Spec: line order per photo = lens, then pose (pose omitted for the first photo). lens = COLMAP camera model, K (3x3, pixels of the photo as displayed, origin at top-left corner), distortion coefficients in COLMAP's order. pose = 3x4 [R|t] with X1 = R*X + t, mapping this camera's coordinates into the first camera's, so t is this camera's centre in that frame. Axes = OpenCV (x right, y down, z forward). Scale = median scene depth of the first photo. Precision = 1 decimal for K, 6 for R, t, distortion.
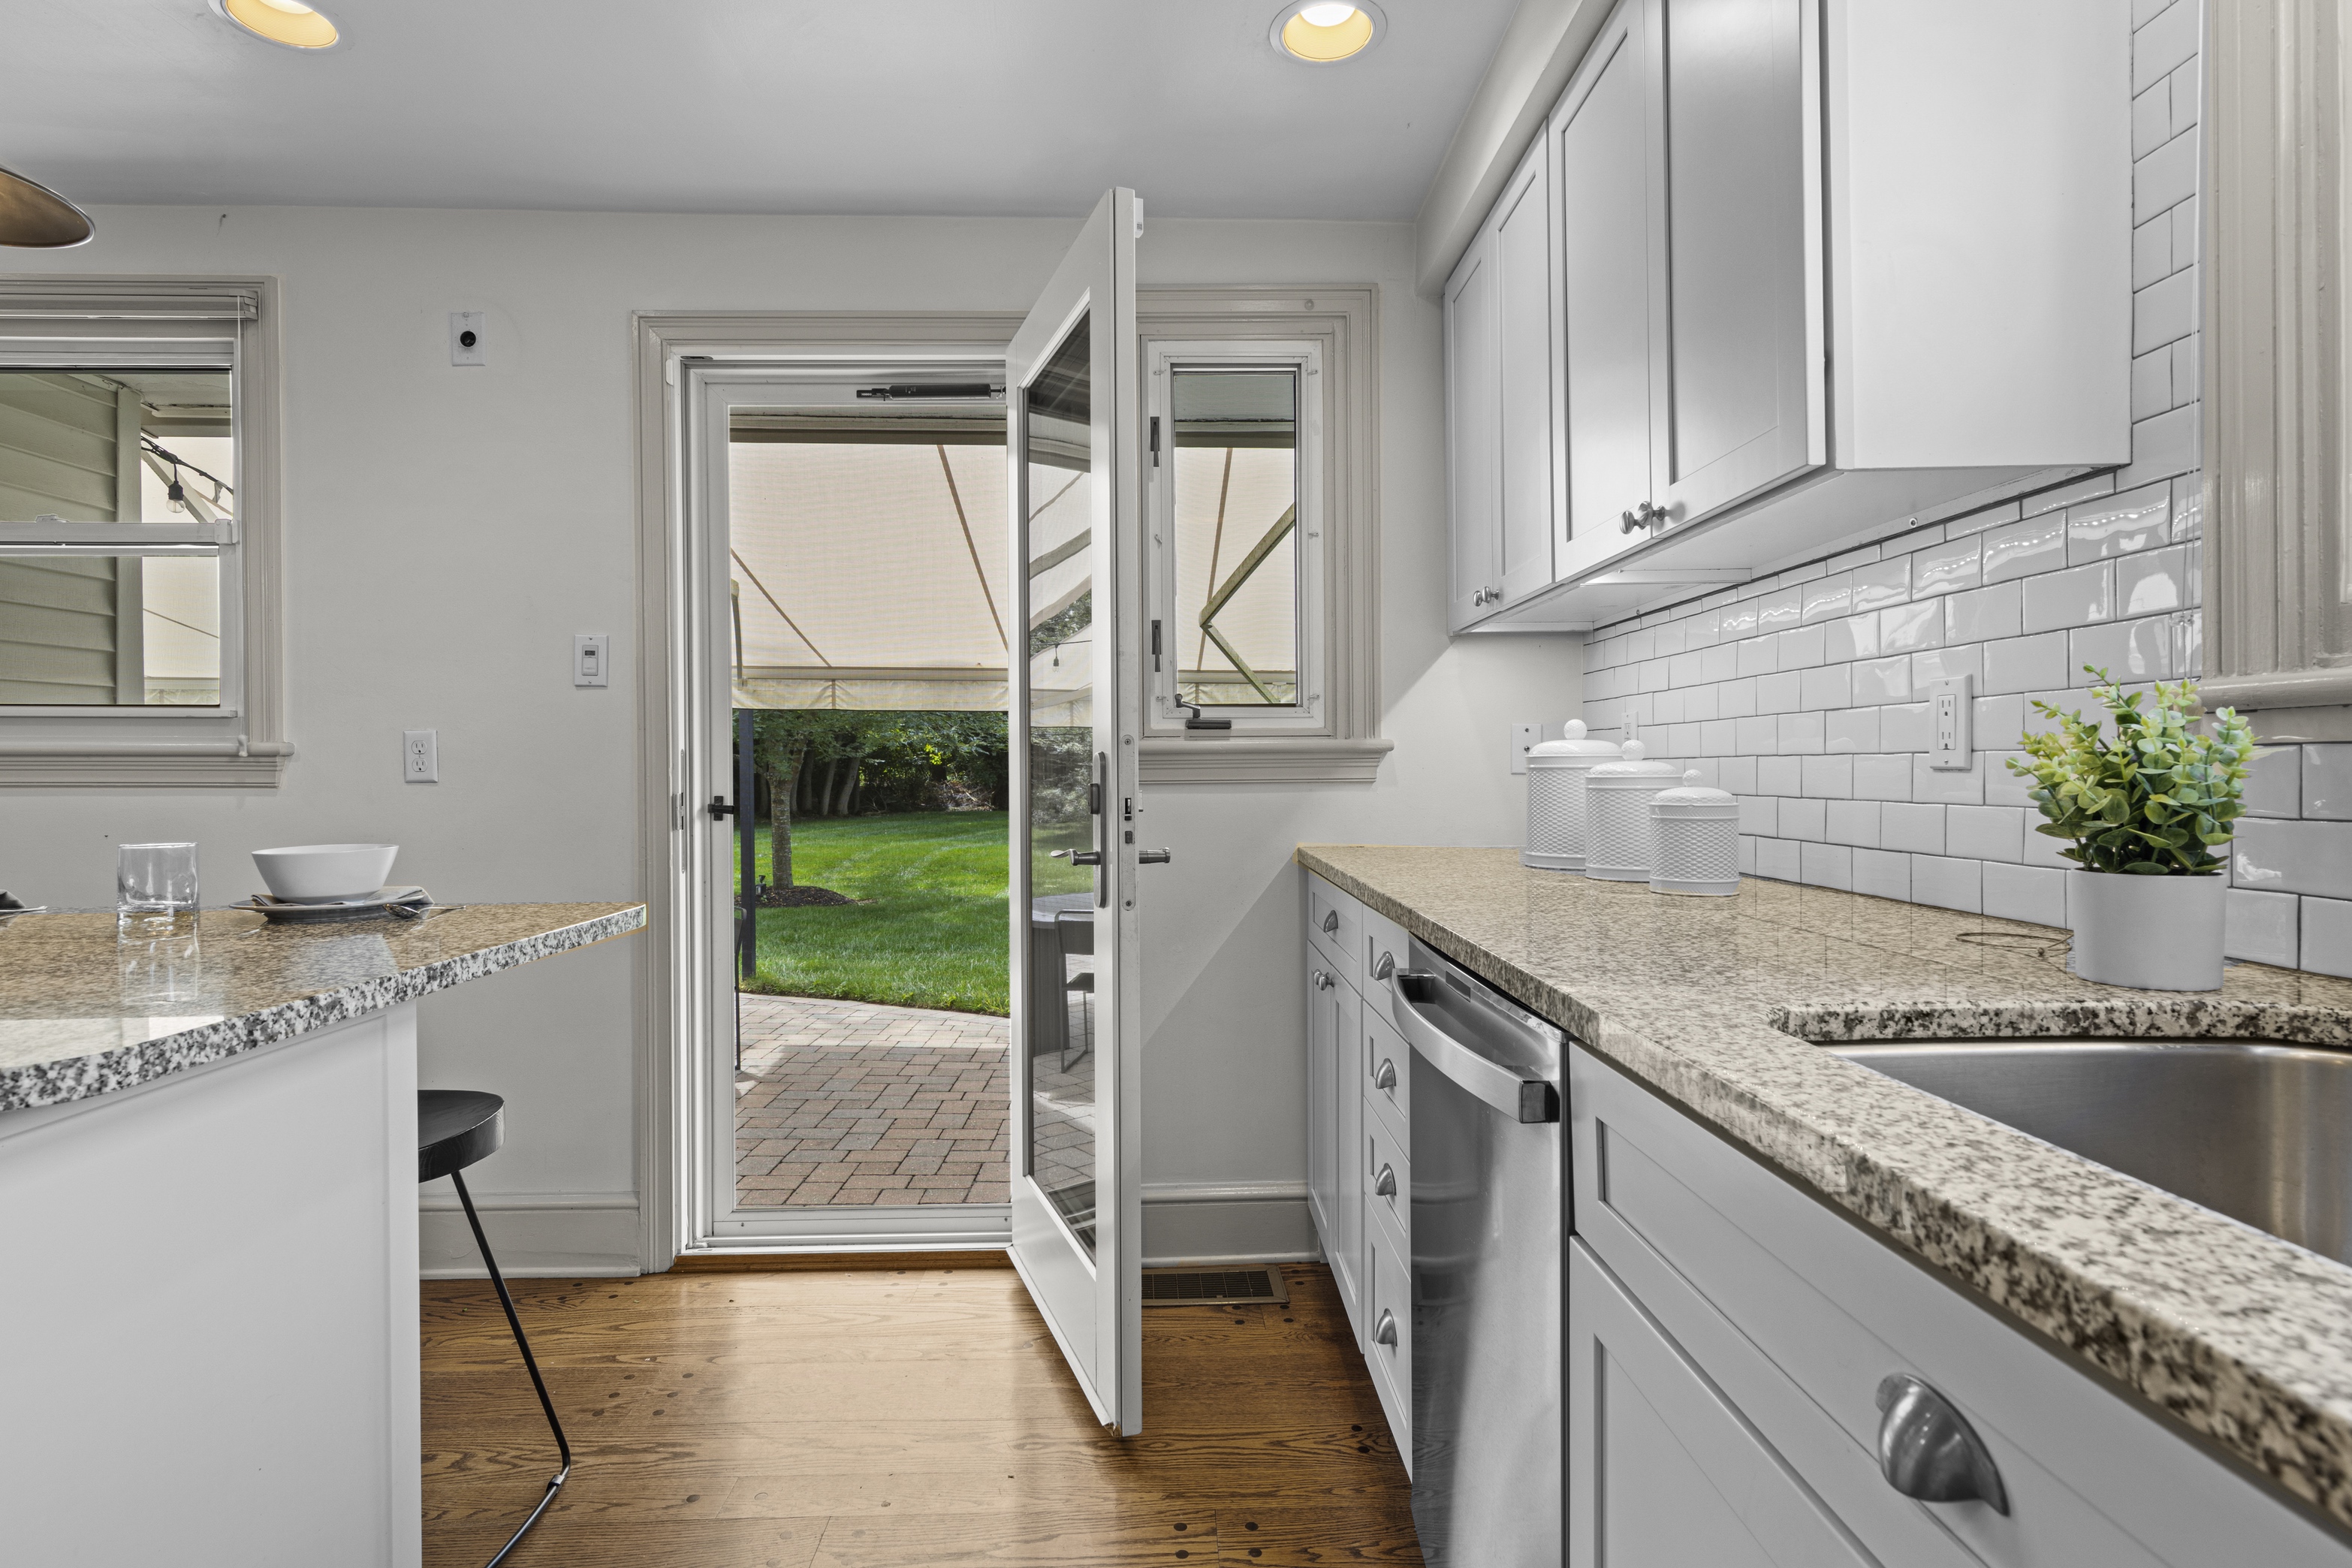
lens RADIAL K [[1206.2, 0, 1168.9], [0, 1206.2, 771.1], [0, 0, 1]] dist [0.013434, -0.002339]
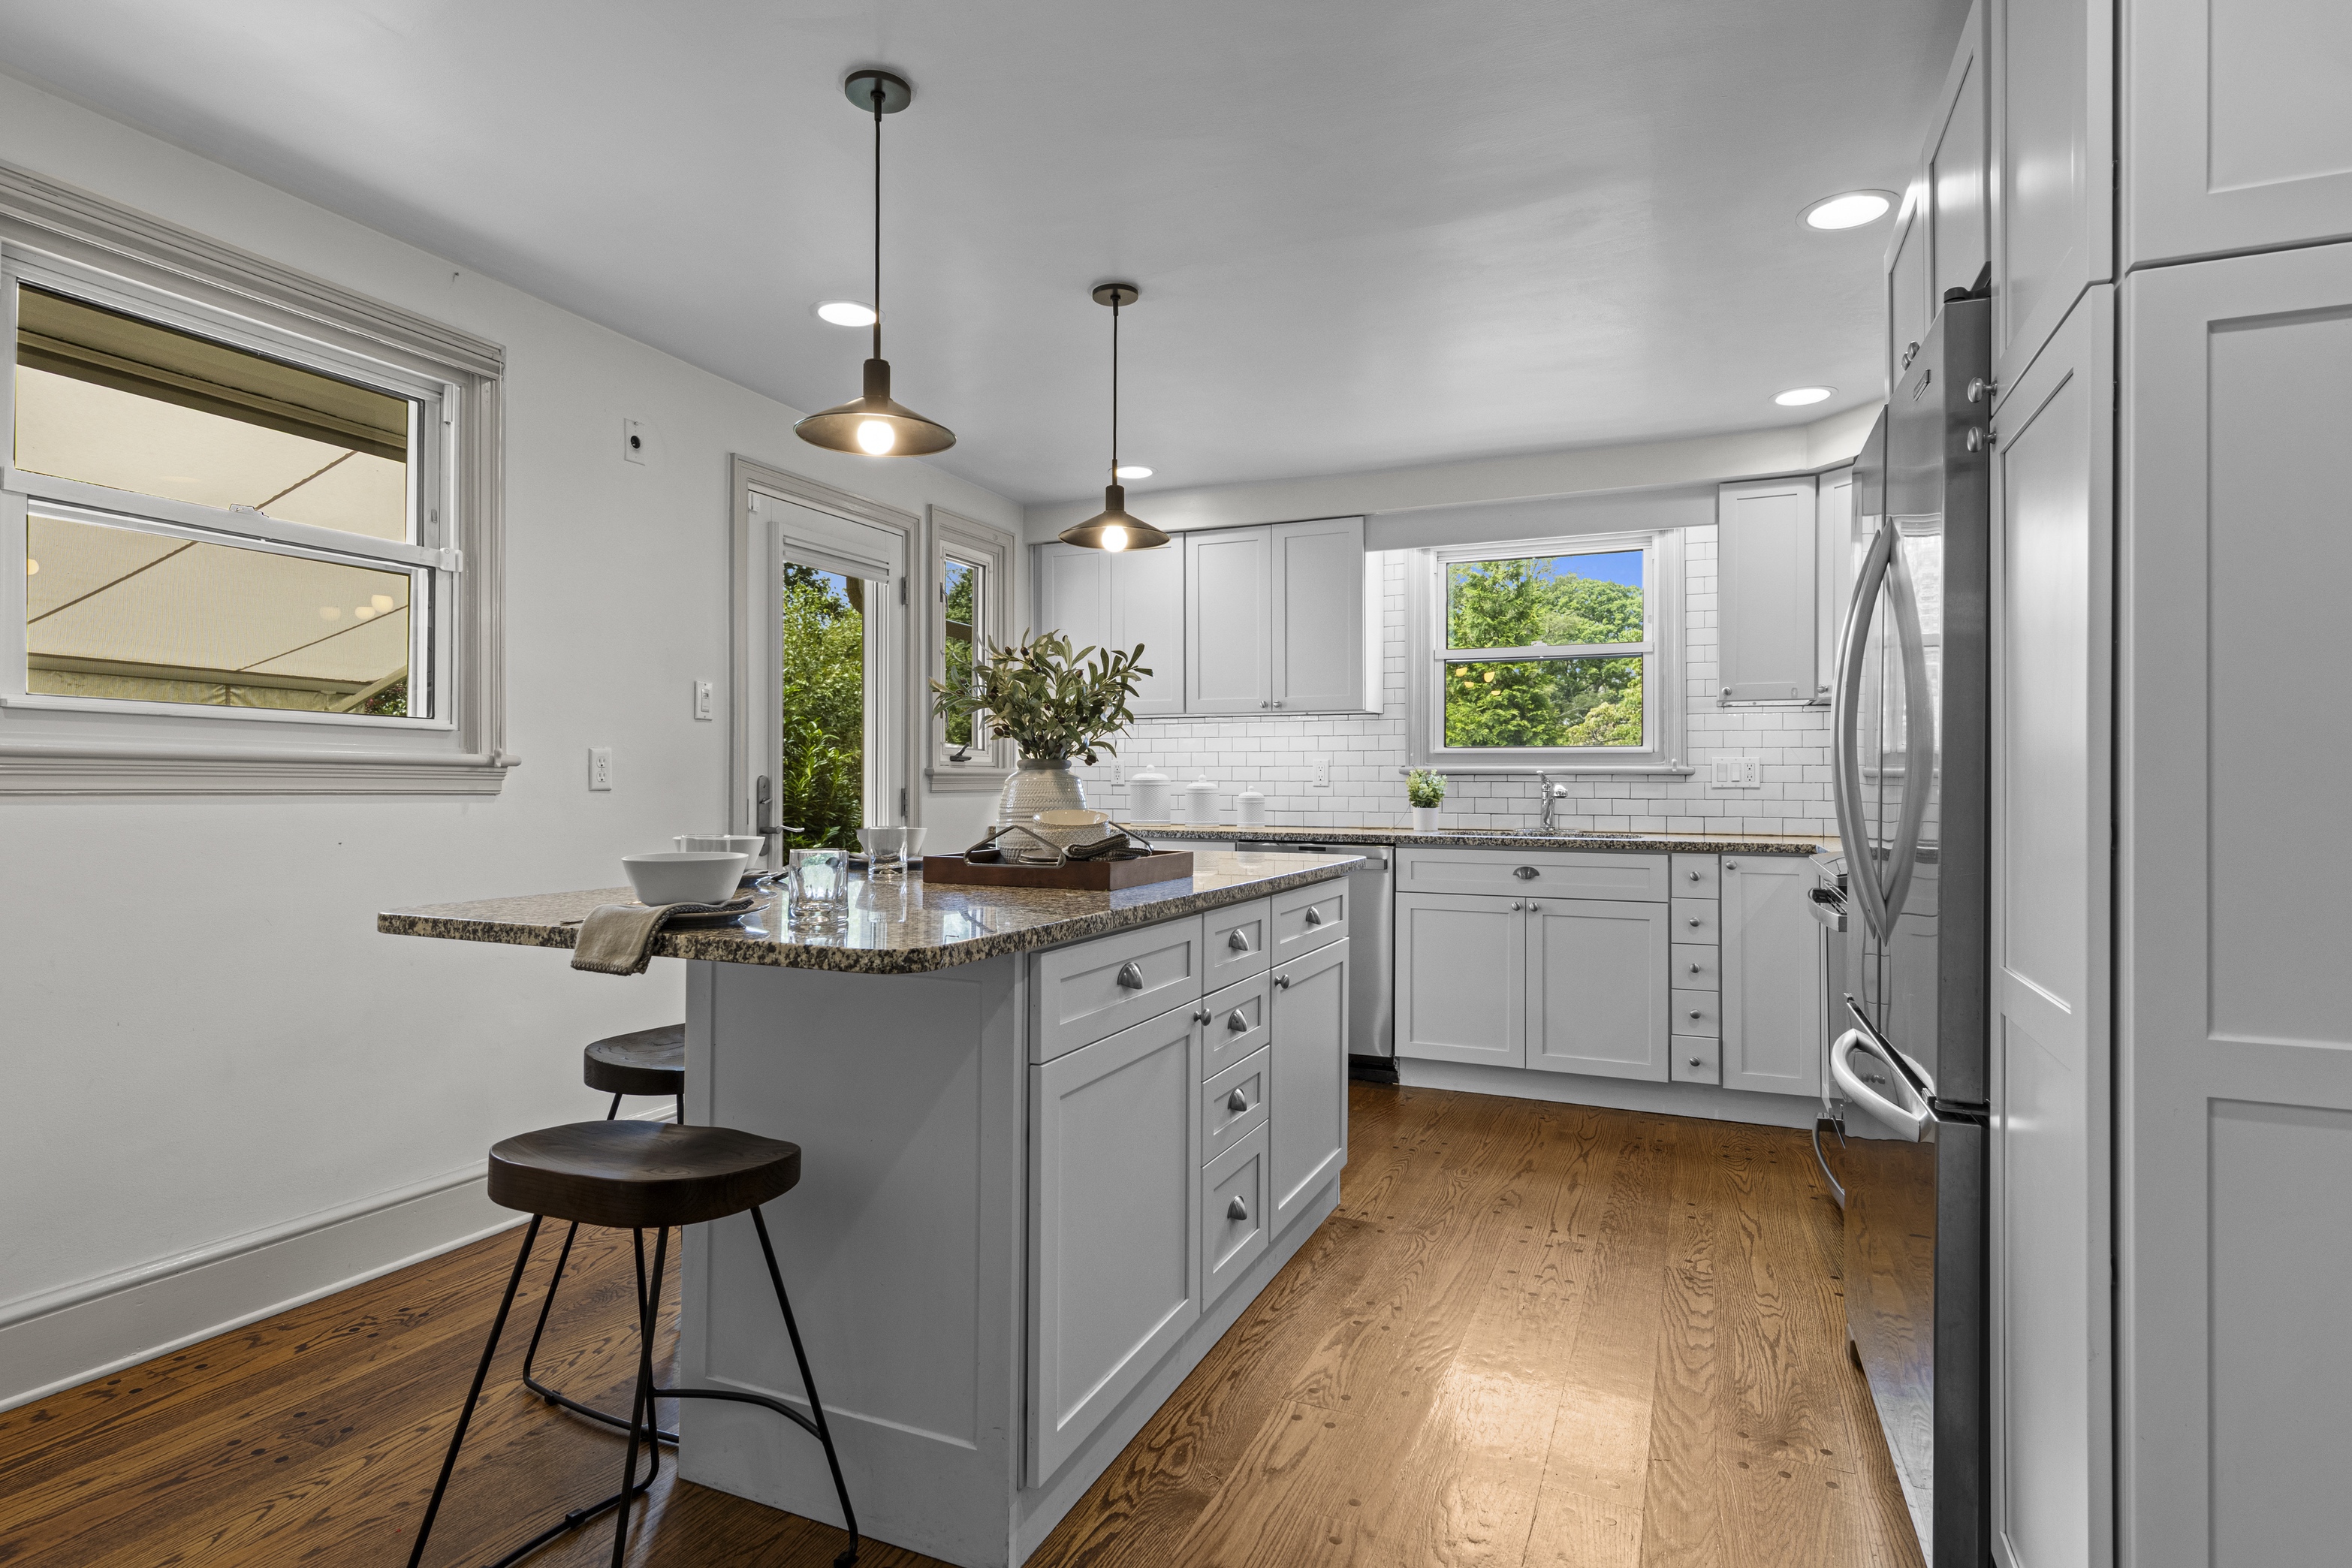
lens RADIAL K [[1206.2, 0, 1170.3], [0, 1206.2, 778.1], [0, 0, 1]] dist [0.013434, -0.002339]
pose [[0.428371, 0.010625, 0.903540, -1.485093], [-0.004395, 0.999944, -0.009675, 0.005922], [-0.903592, 0.000173, 0.428393, -0.051591]]
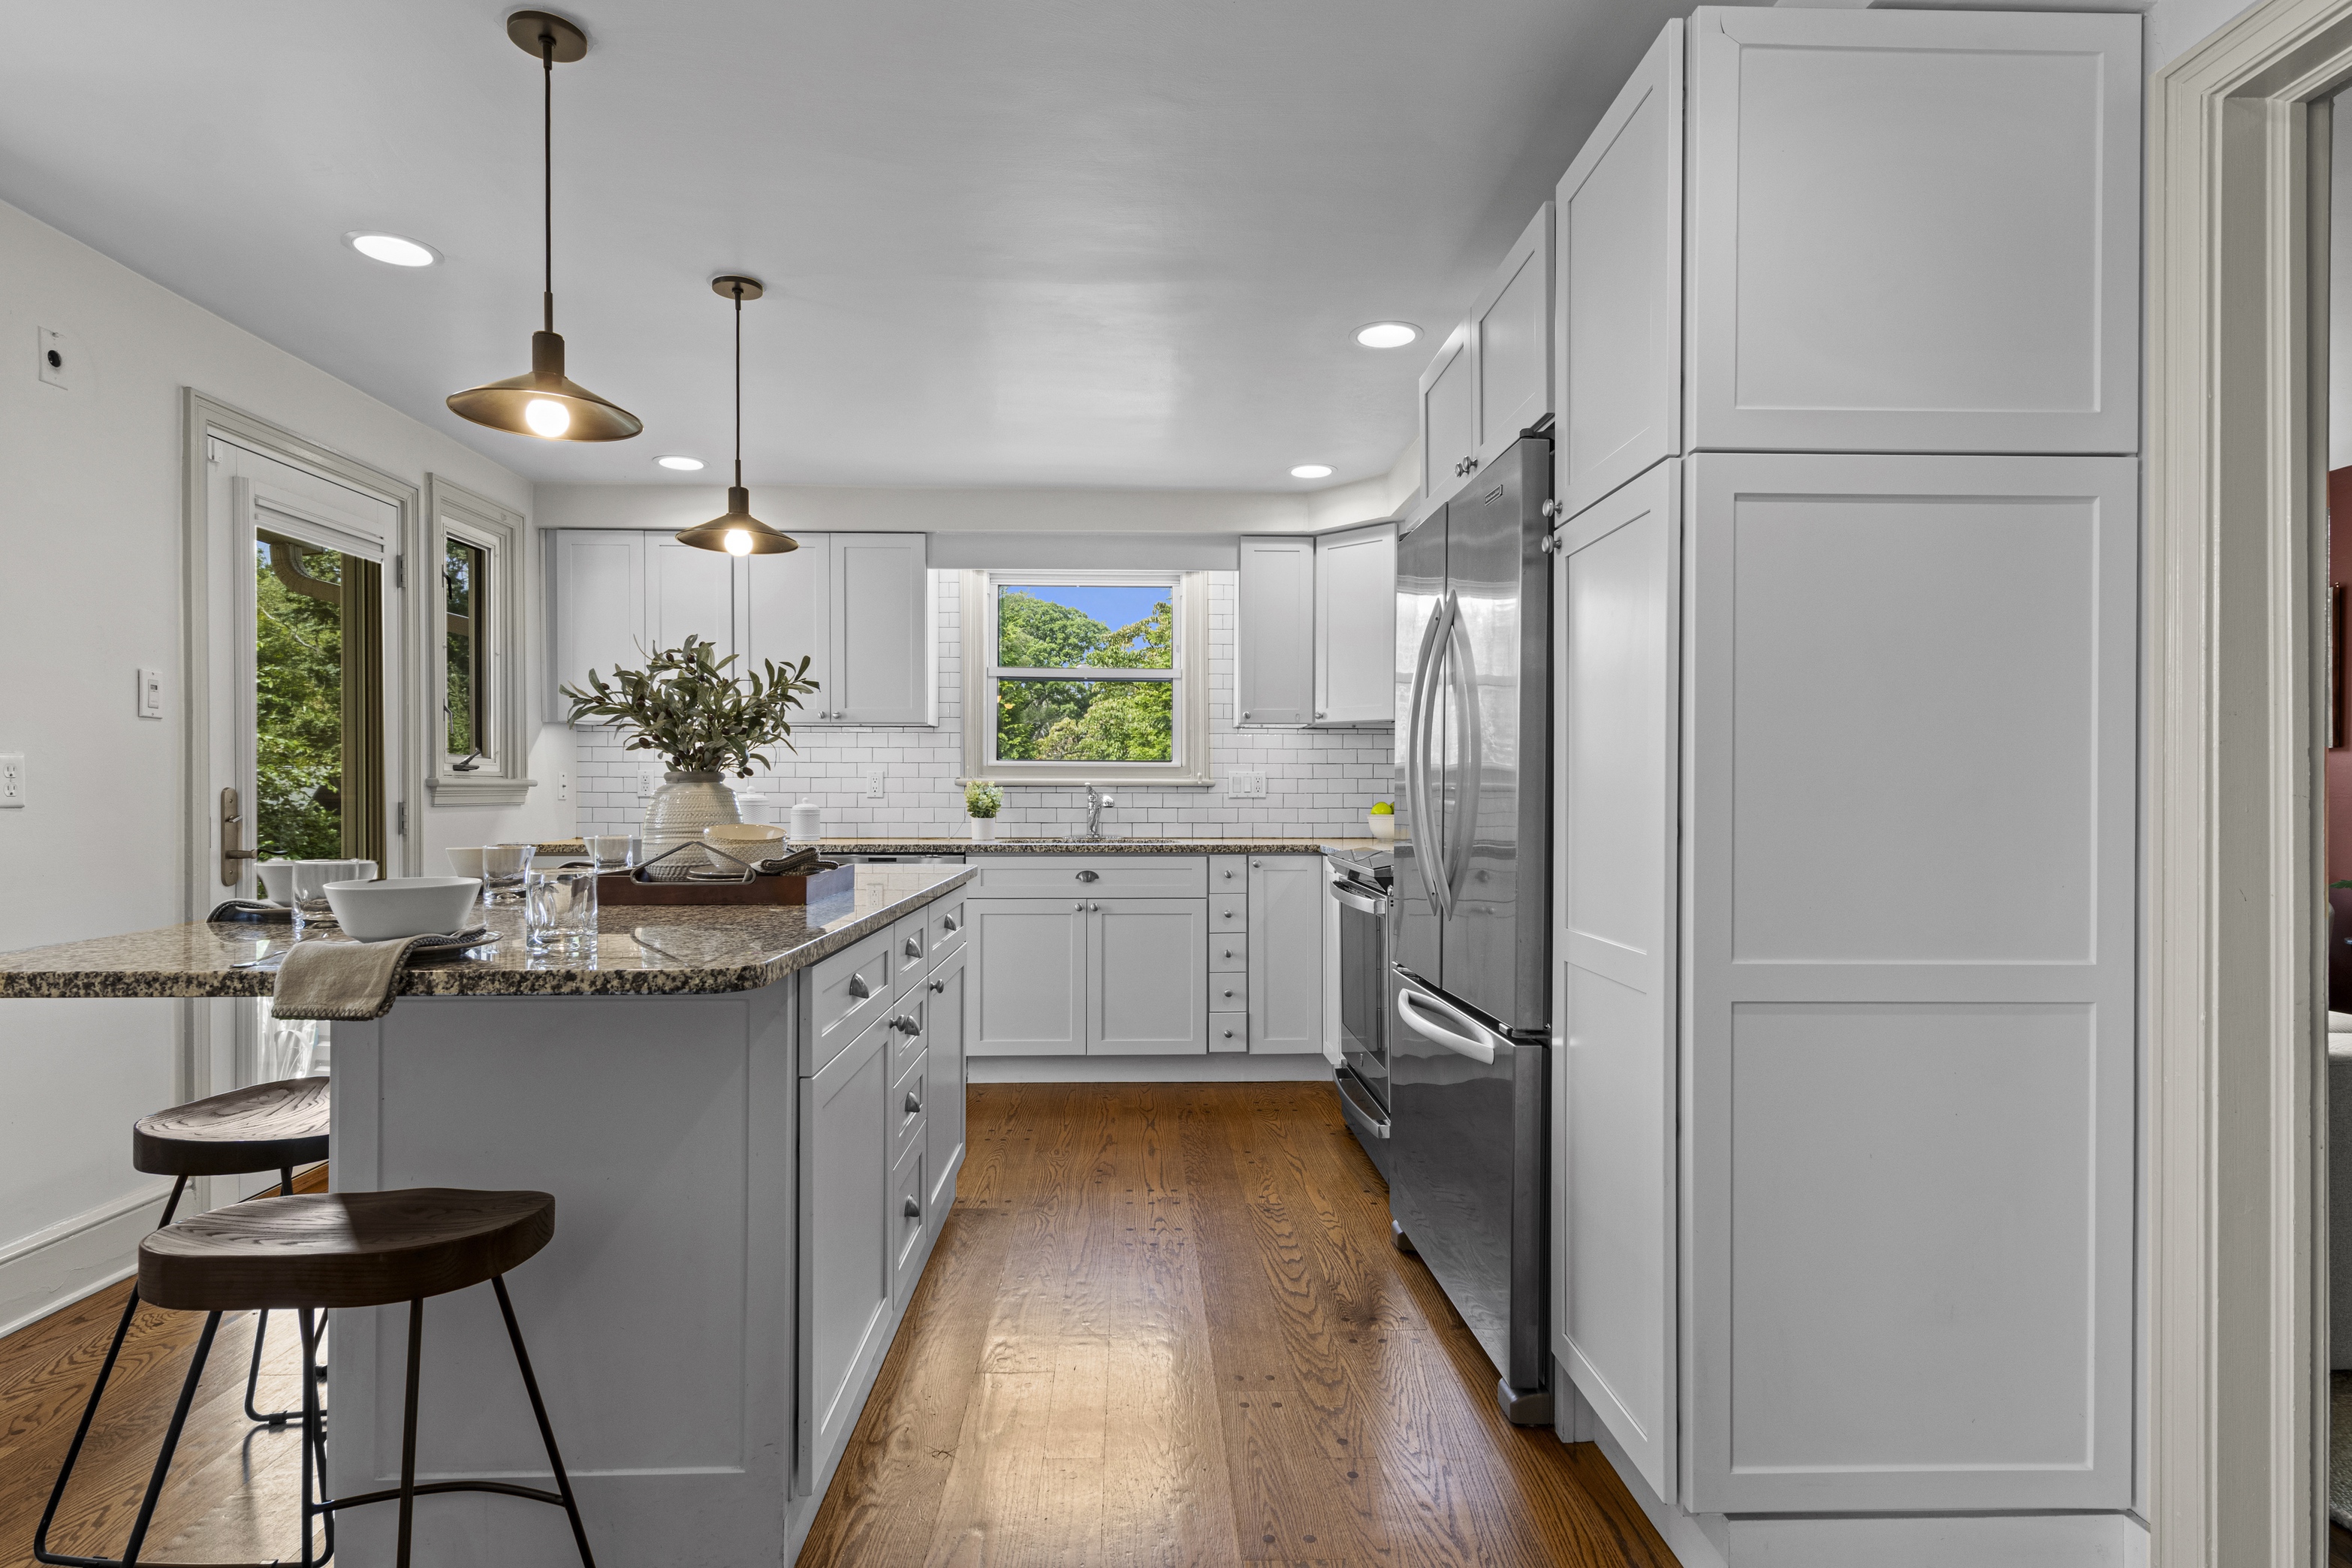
lens RADIAL K [[1206.2, 0, 1167.9], [0, 1206.2, 804.7], [0, 0, 1]] dist [0.013434, -0.002339]
pose [[-0.007457, -0.003304, 0.999967, -1.583036], [0.000274, 0.999994, 0.003306, 0.004068], [-0.999972, 0.000298, -0.007456, 0.100454]]
